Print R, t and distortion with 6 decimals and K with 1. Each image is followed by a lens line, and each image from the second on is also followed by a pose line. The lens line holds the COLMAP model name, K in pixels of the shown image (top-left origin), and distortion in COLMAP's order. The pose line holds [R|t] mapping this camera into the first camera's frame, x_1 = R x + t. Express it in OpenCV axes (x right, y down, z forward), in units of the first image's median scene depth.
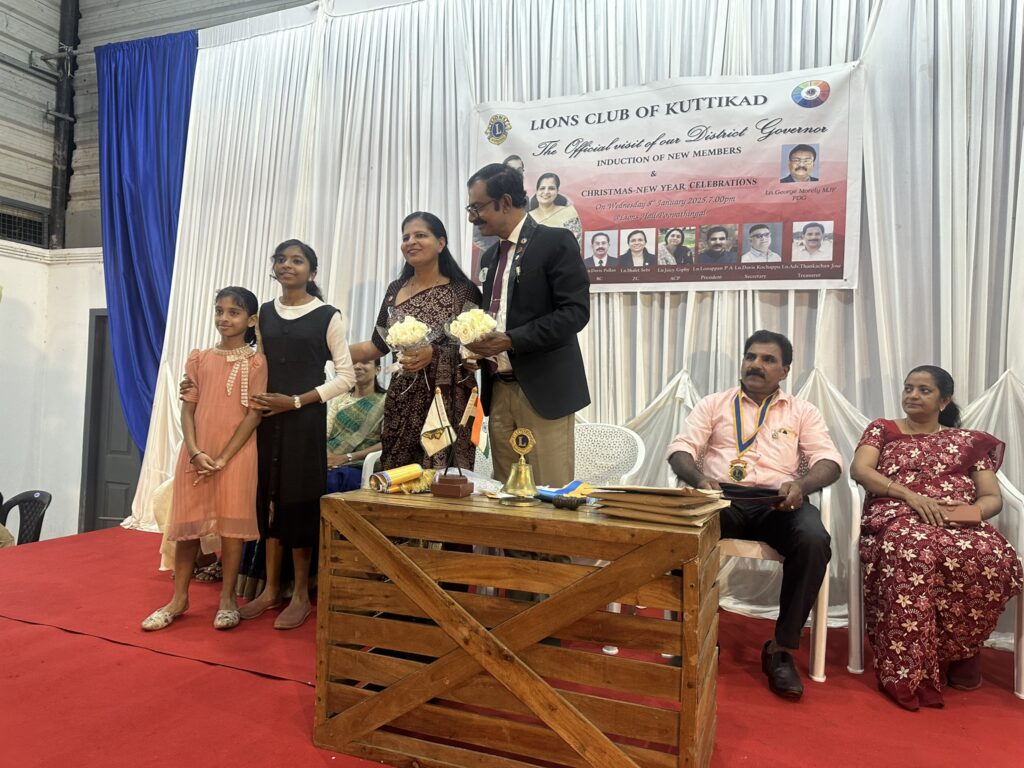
lens RADIAL K [[732.8, 0, 512.0], [0, 732.8, 384.0], [0, 0, 1]] dist [0.105774, -0.247691]
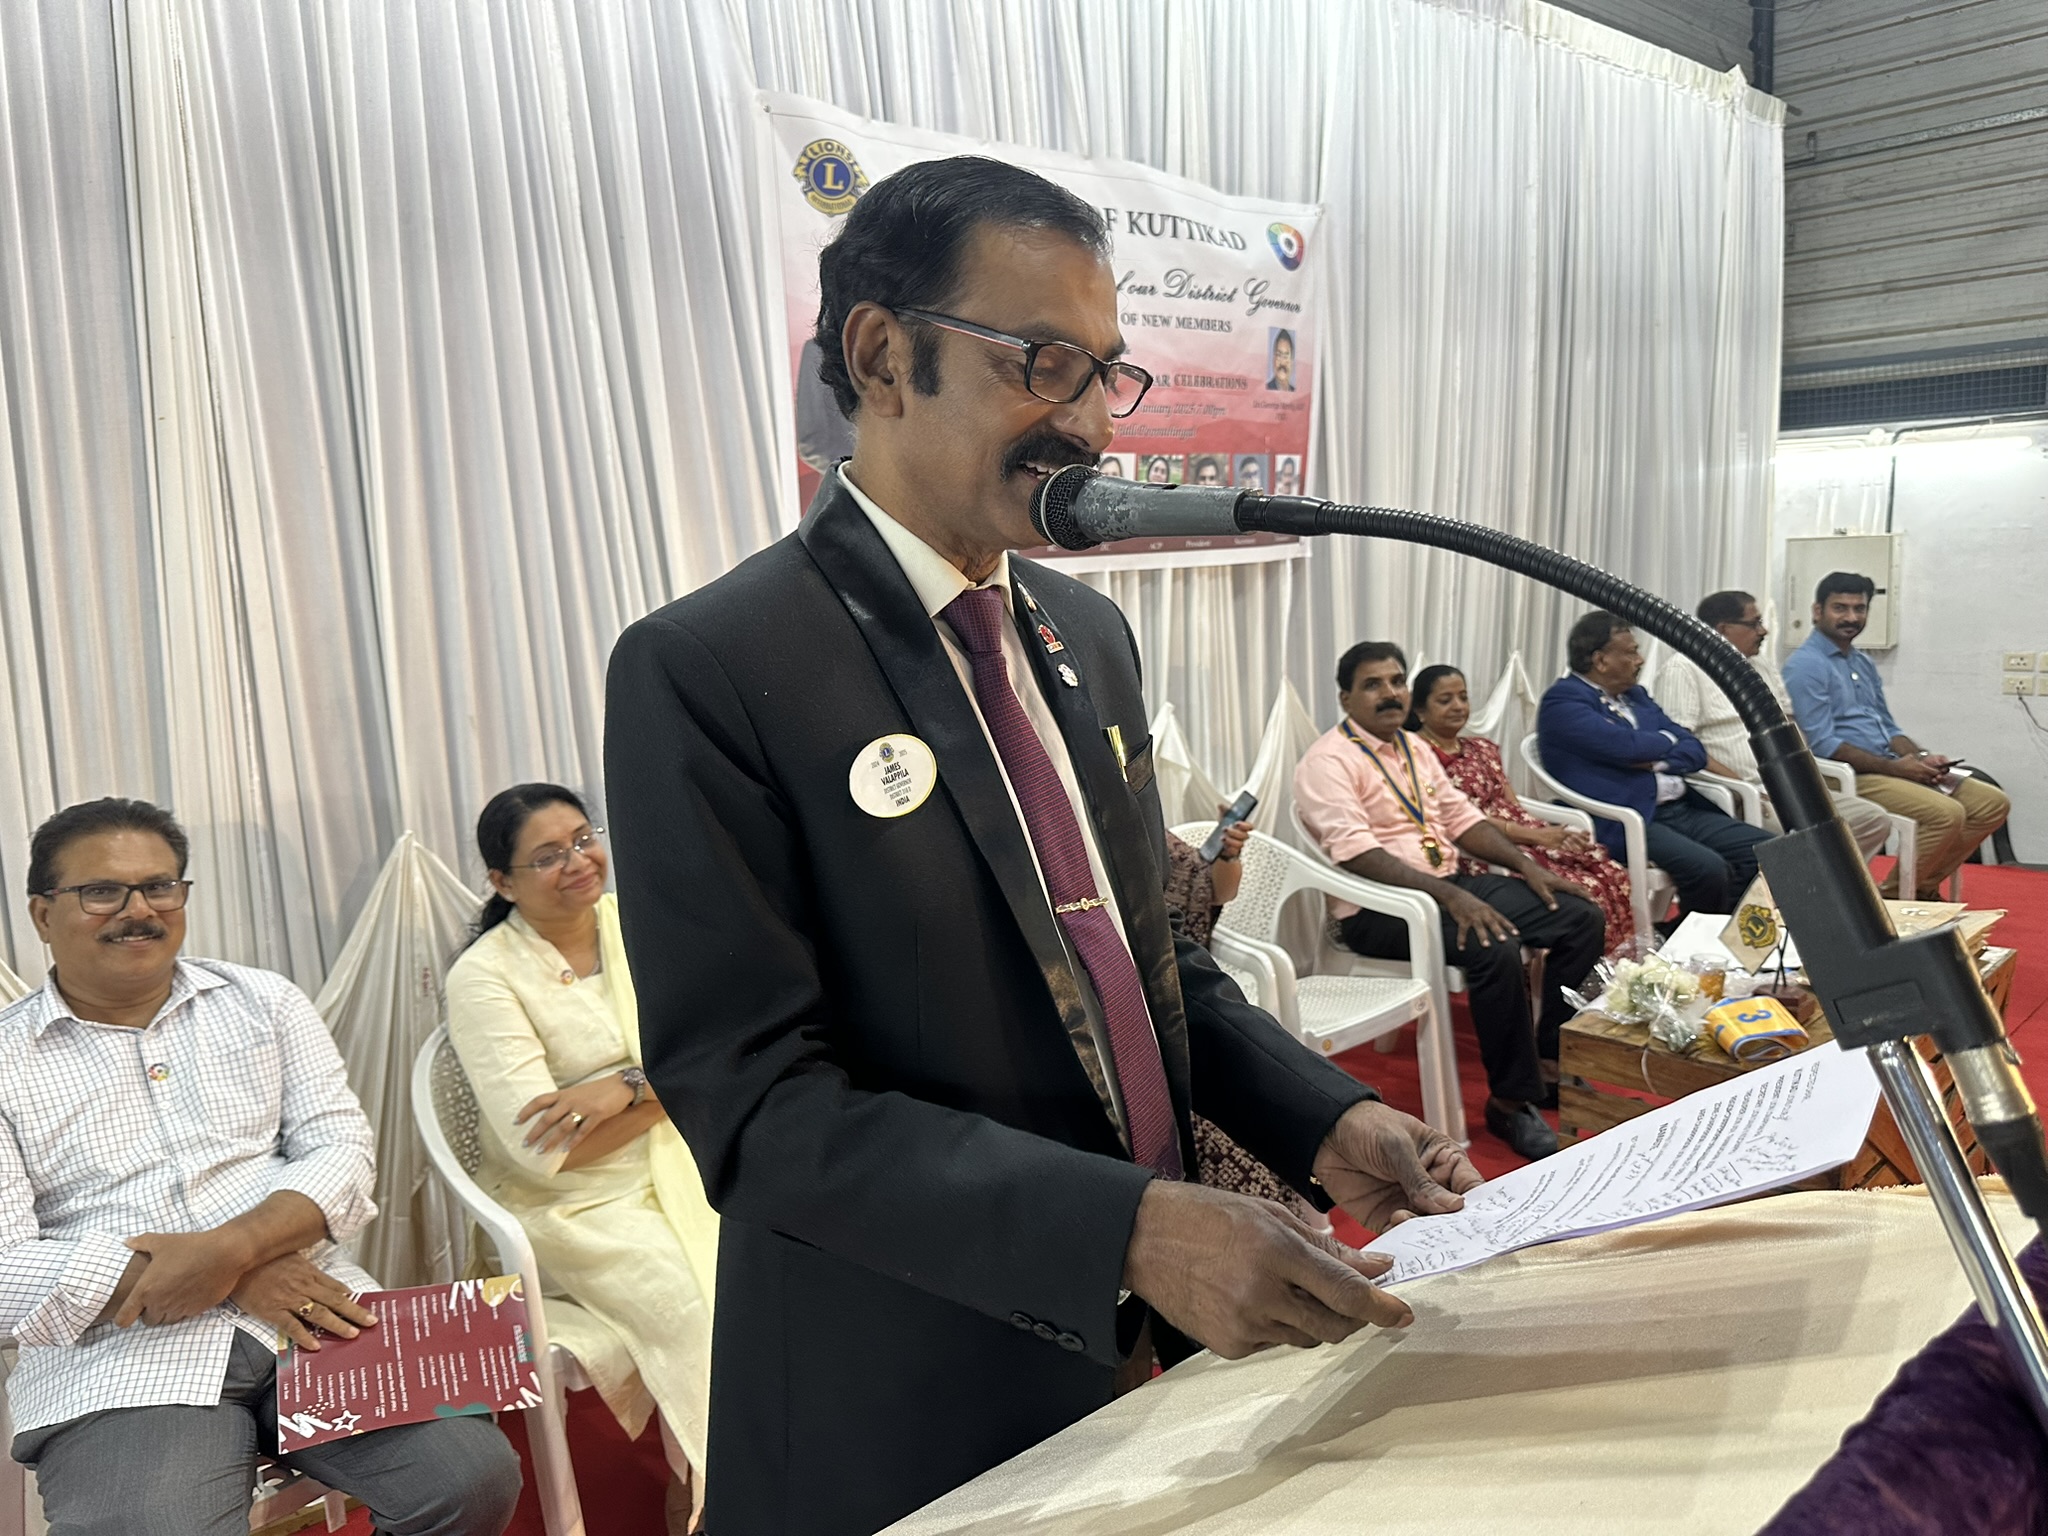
lens RADIAL K [[1529.4, 0, 1047.8], [0, 1529.4, 746.0], [0, 0, 1]] dist [0.048122, -0.001675]
pose [[0.412150, -0.172308, 0.894674, -0.856680], [0.048640, 0.984715, 0.167243, -0.190165], [-0.909817, -0.025412, 0.414231, 0.591356]]
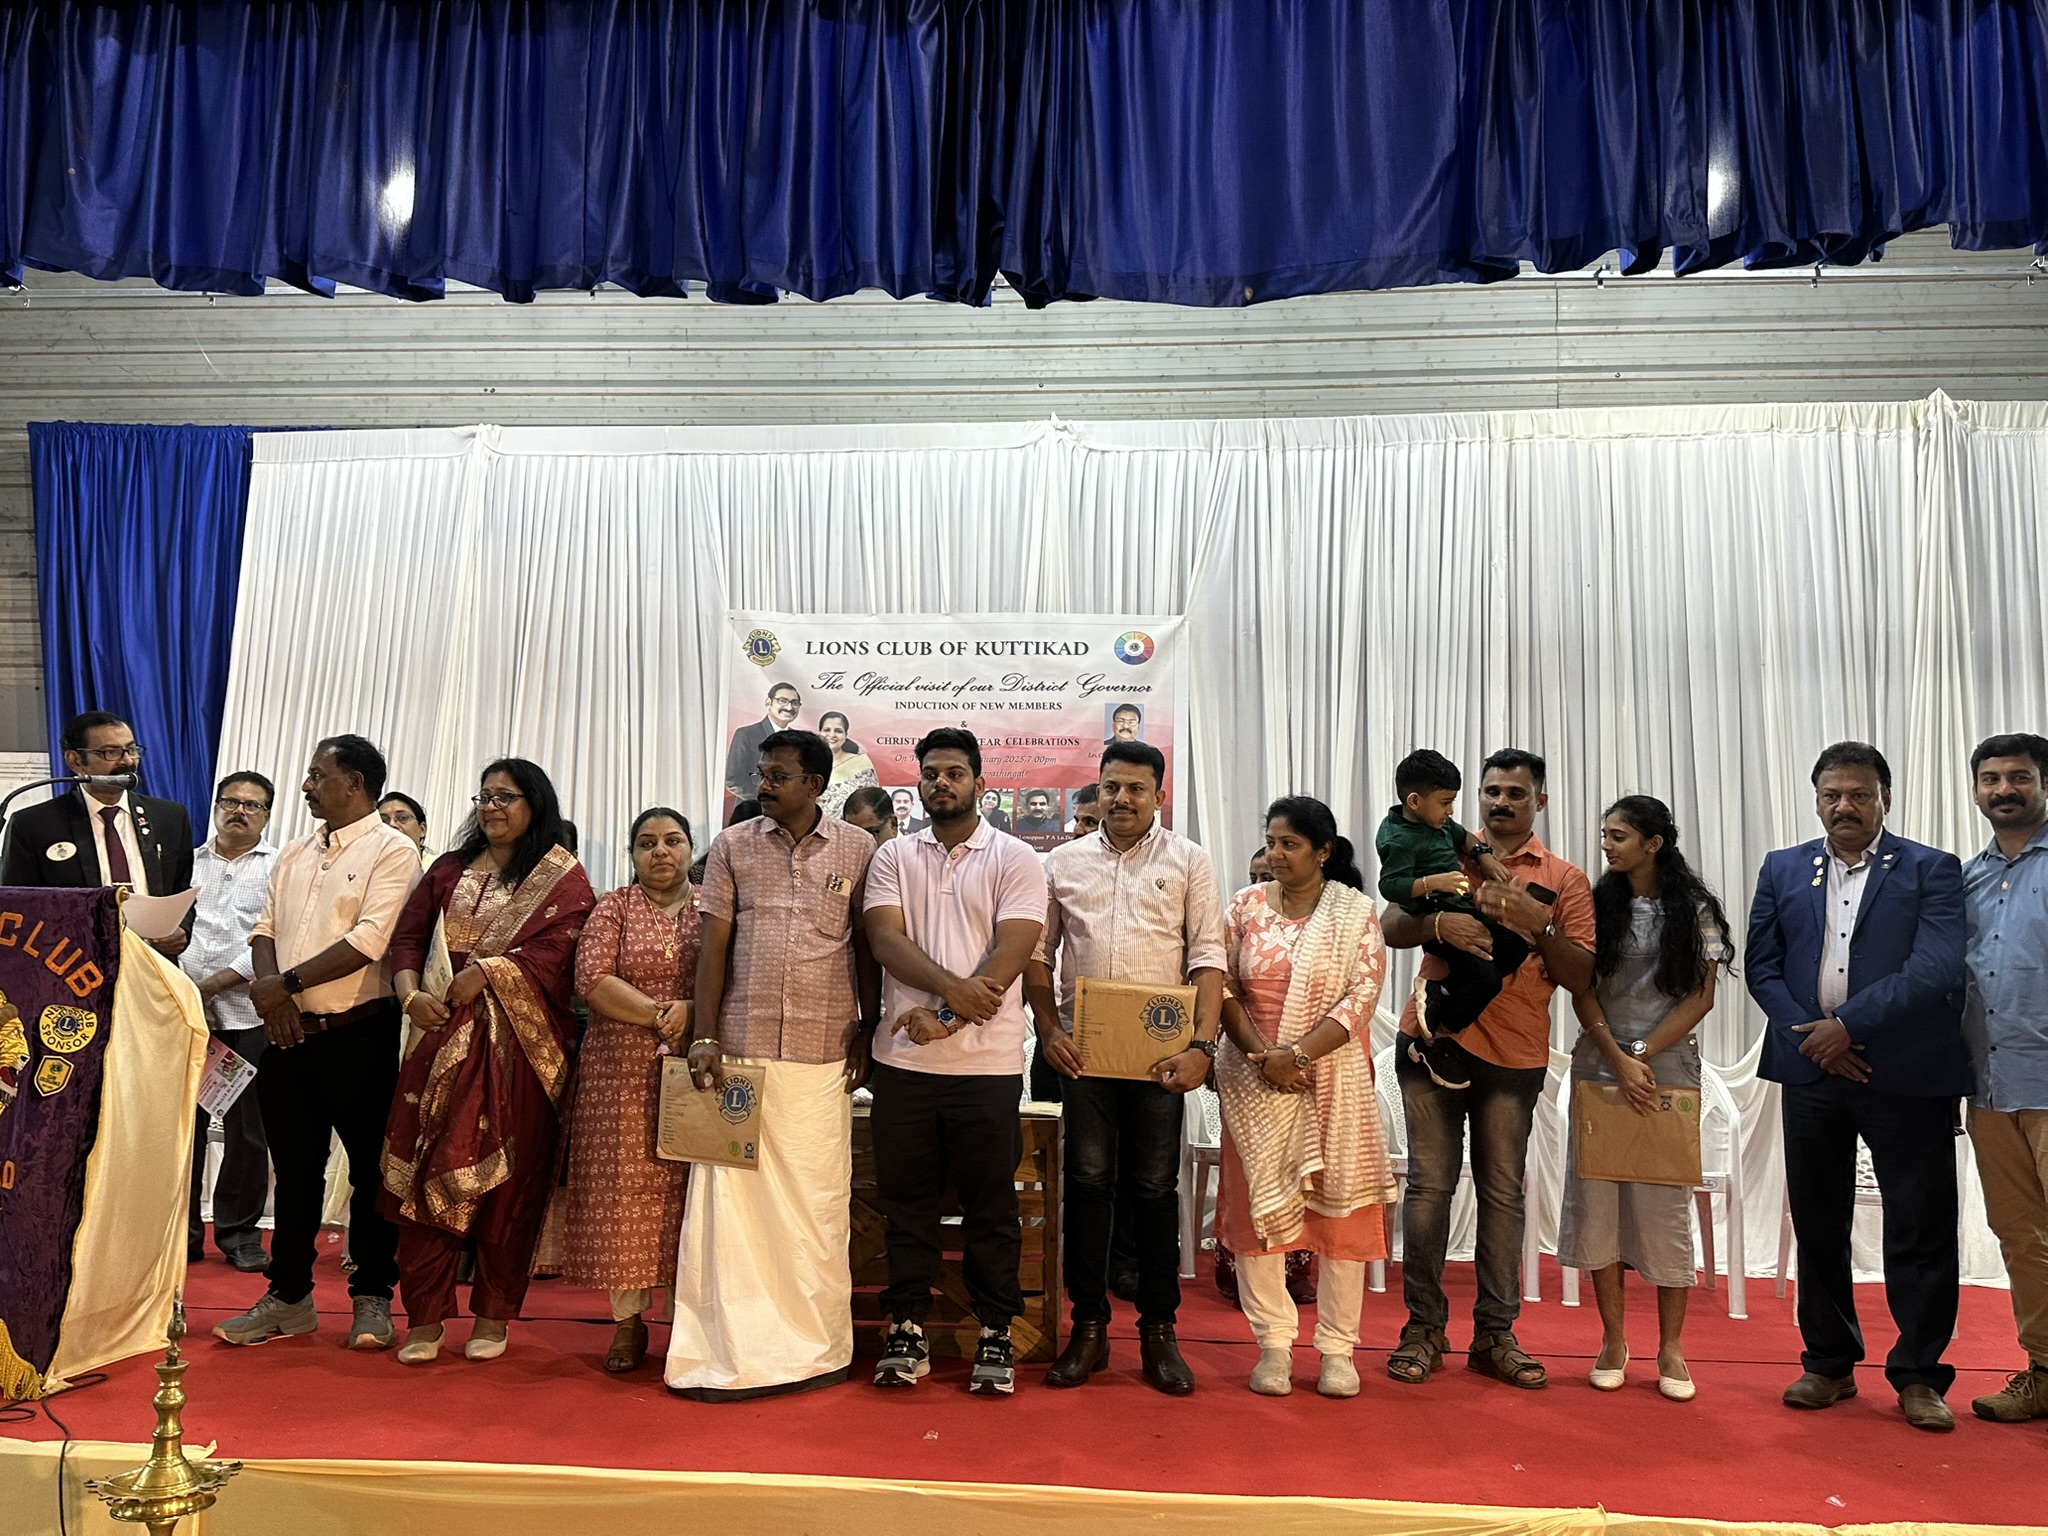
lens RADIAL K [[1682.0, 0, 1012.0], [0, 1682.0, 743.5], [0, 0, 1]] dist [0.065257, -0.098436]
pose [[0.950995, 0.011708, 0.308983, -0.349199], [0.016114, 0.996049, -0.087336, -0.092190], [-0.308785, 0.088035, 0.947049, -0.836491]]
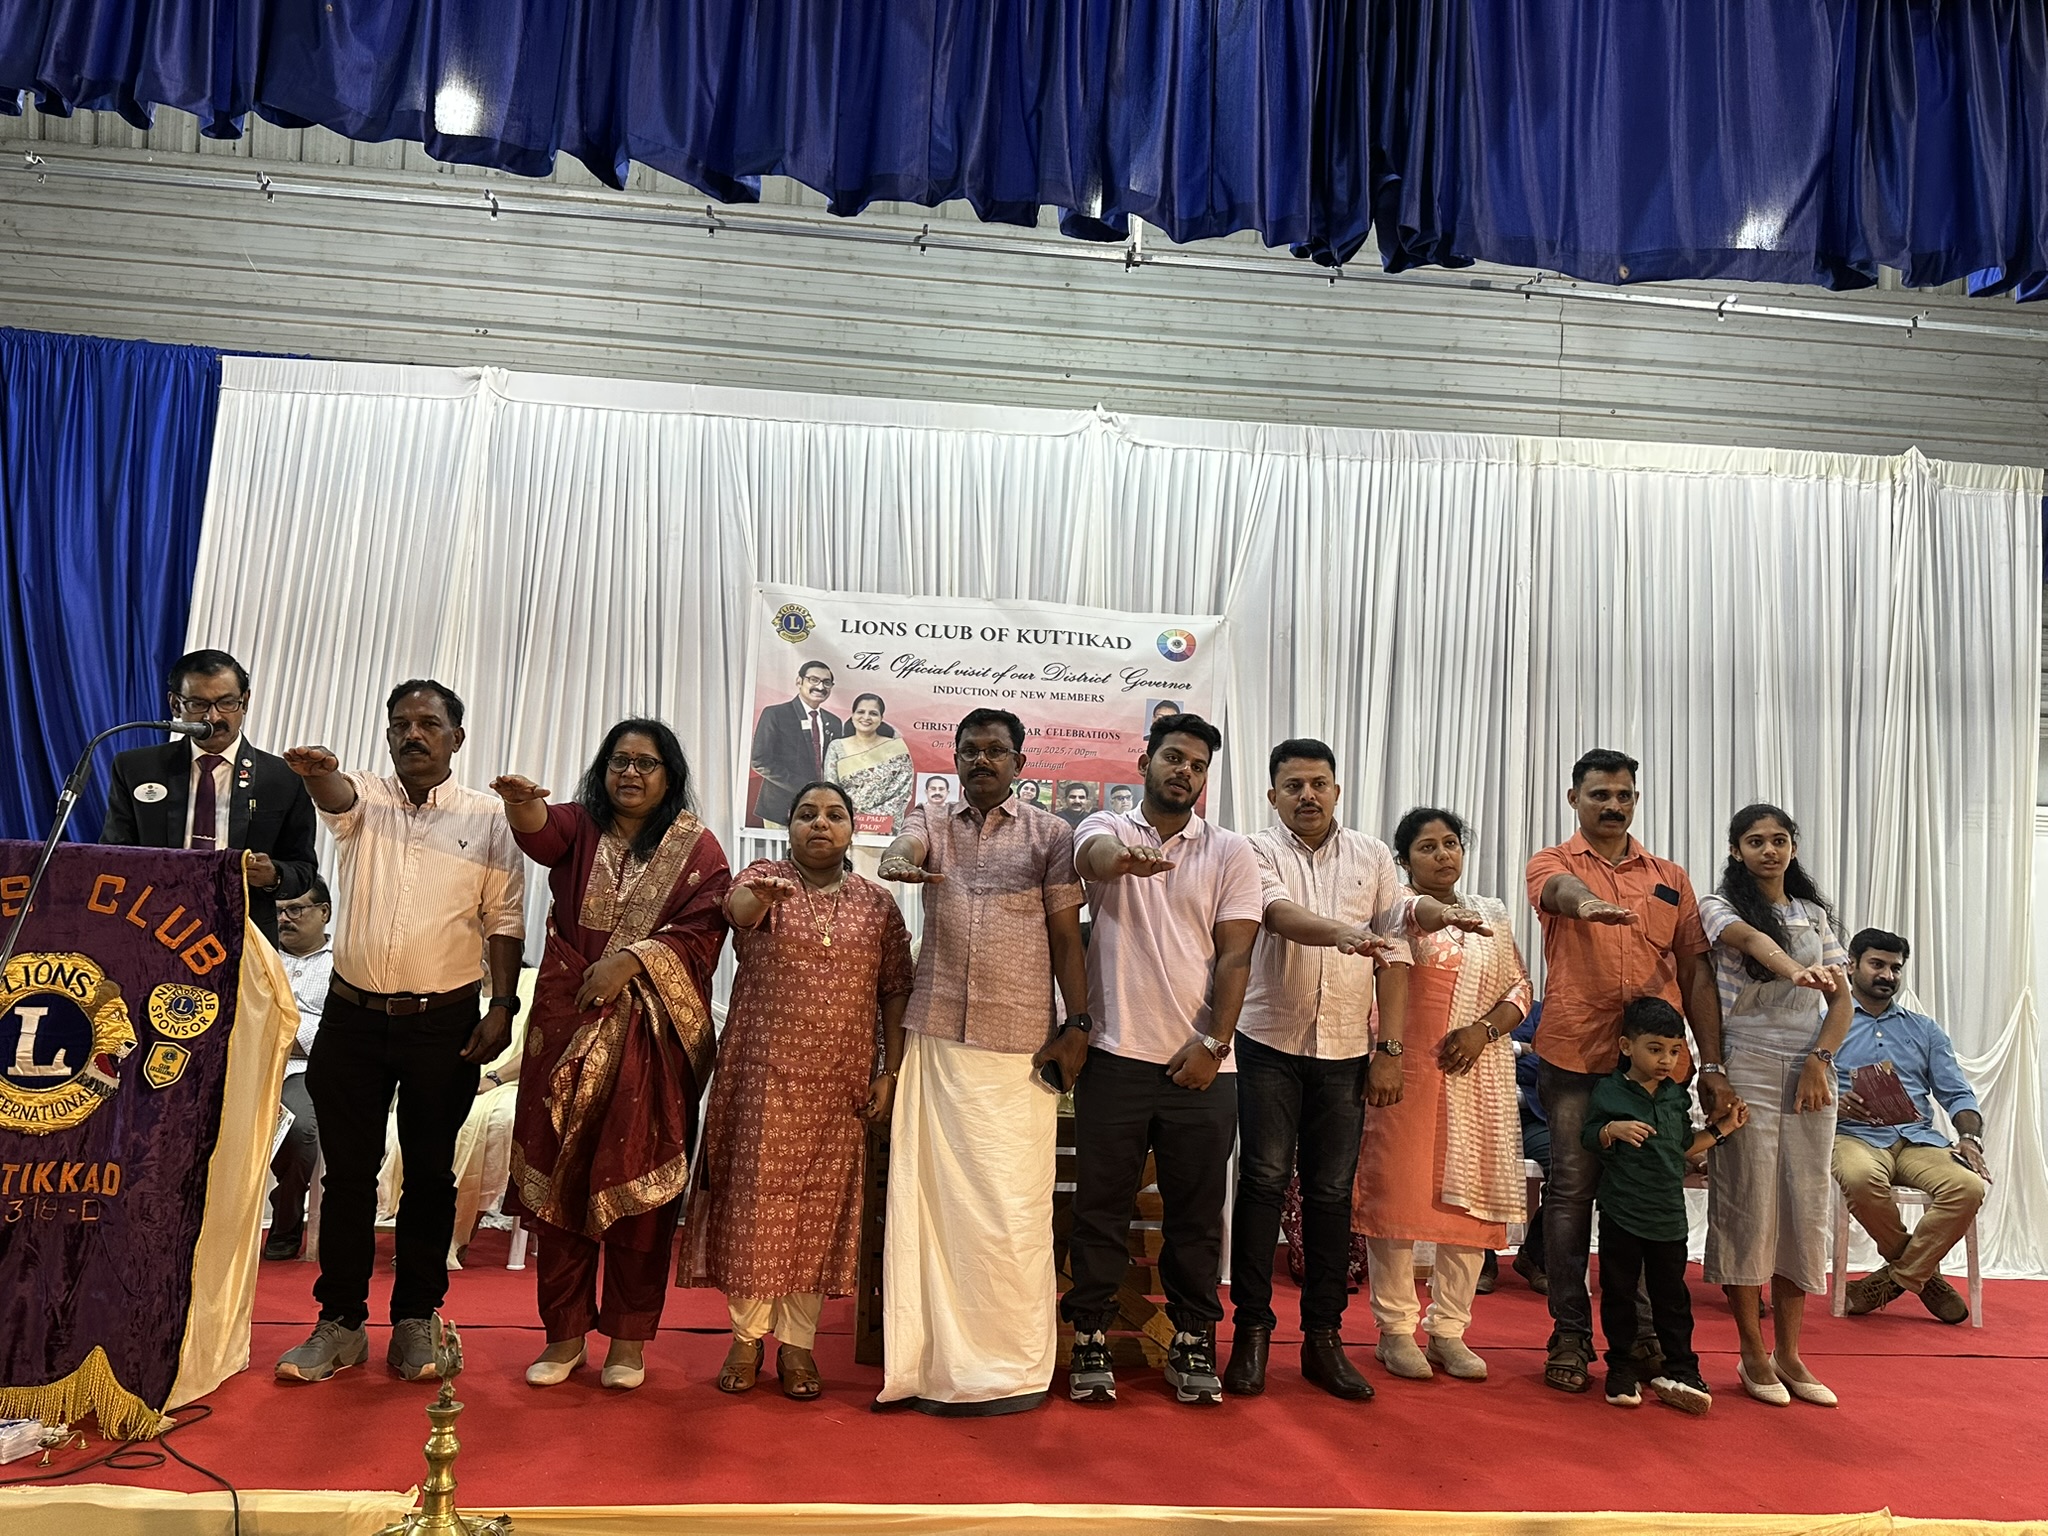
lens RADIAL K [[1608.8, 0, 1052.1], [0, 1608.8, 780.6], [0, 0, 1]] dist [0.038433, -0.044716]
pose [[0.884513, 0.042736, 0.464554, -0.596814], [-0.014851, 0.997870, -0.063522, -0.092963], [-0.466279, 0.049287, 0.883264, -0.618636]]
